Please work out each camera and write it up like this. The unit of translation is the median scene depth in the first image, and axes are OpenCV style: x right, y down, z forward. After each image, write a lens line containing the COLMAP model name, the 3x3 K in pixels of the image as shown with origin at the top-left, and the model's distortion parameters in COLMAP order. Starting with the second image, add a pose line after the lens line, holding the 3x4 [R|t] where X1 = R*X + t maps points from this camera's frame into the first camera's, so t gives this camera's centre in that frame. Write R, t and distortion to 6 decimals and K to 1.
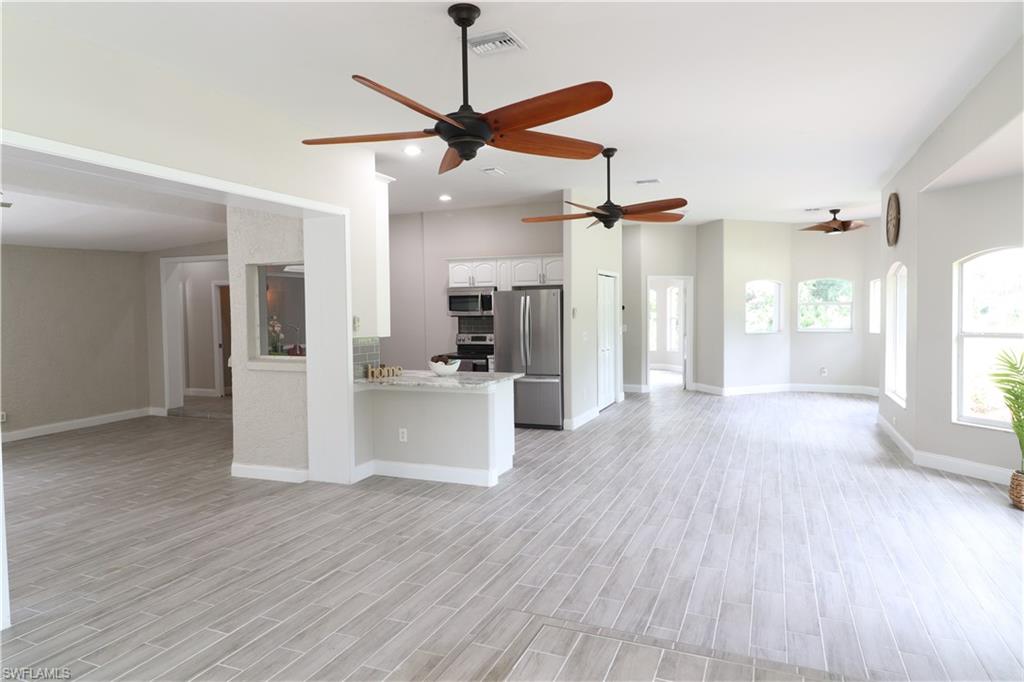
lens RADIAL K [[624.2, 0, 509.1], [0, 624.2, 339.5], [0, 0, 1]] dist [0.007073, -0.001562]
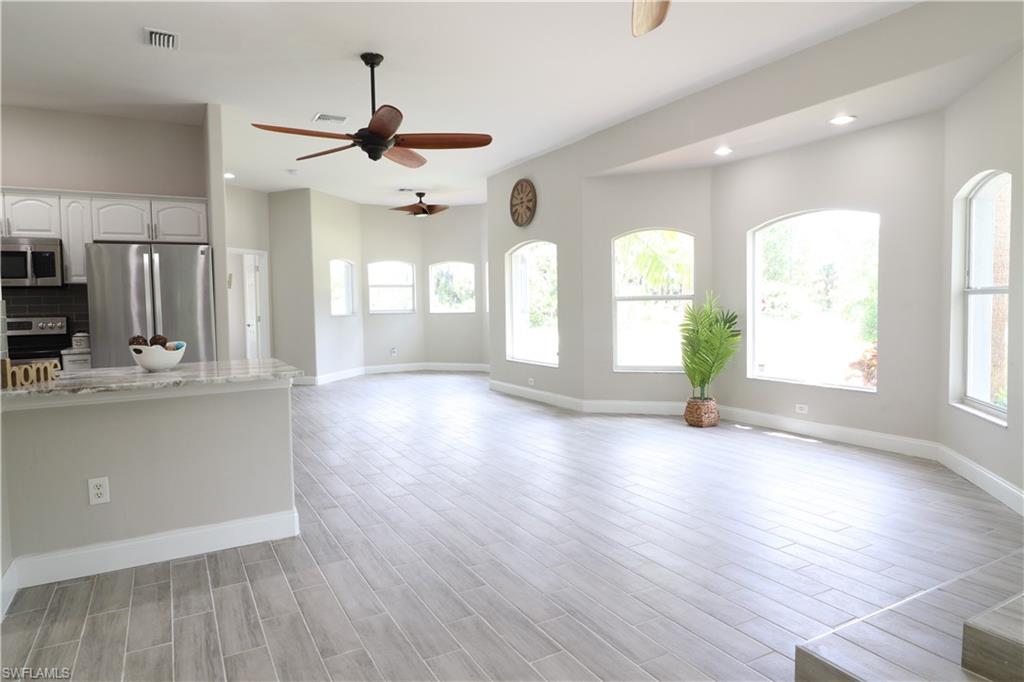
lens RADIAL K [[624.2, 0, 509.1], [0, 624.2, 339.5], [0, 0, 1]] dist [0.007073, -0.001562]
pose [[0.618221, -0.047460, 0.784570, -0.261859], [0.049086, 0.998558, 0.021726, 0.024957], [-0.784470, 0.025080, 0.619660, 0.300730]]
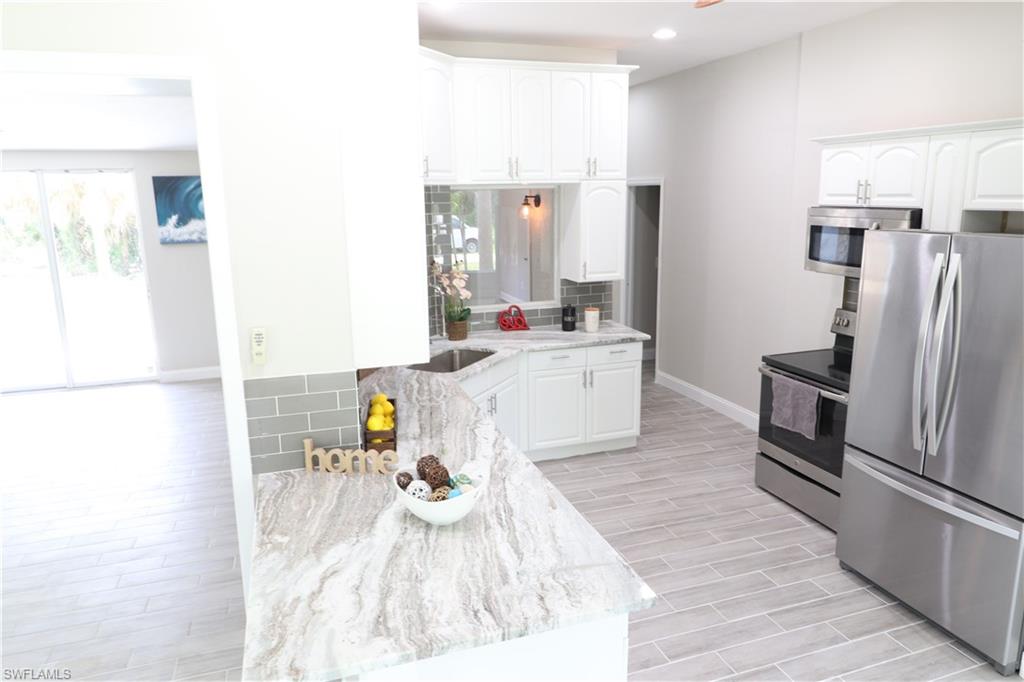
lens RADIAL K [[684.6, 0, 512.0], [0, 684.6, 341.0], [0, 0, 1]] dist [-0.028471, -0.000527]
pose [[0.660911, 0.162076, -0.732754, 0.143797], [-0.025973, 0.980756, 0.193504, -0.086861], [0.750015, -0.108857, 0.652401, 0.590523]]
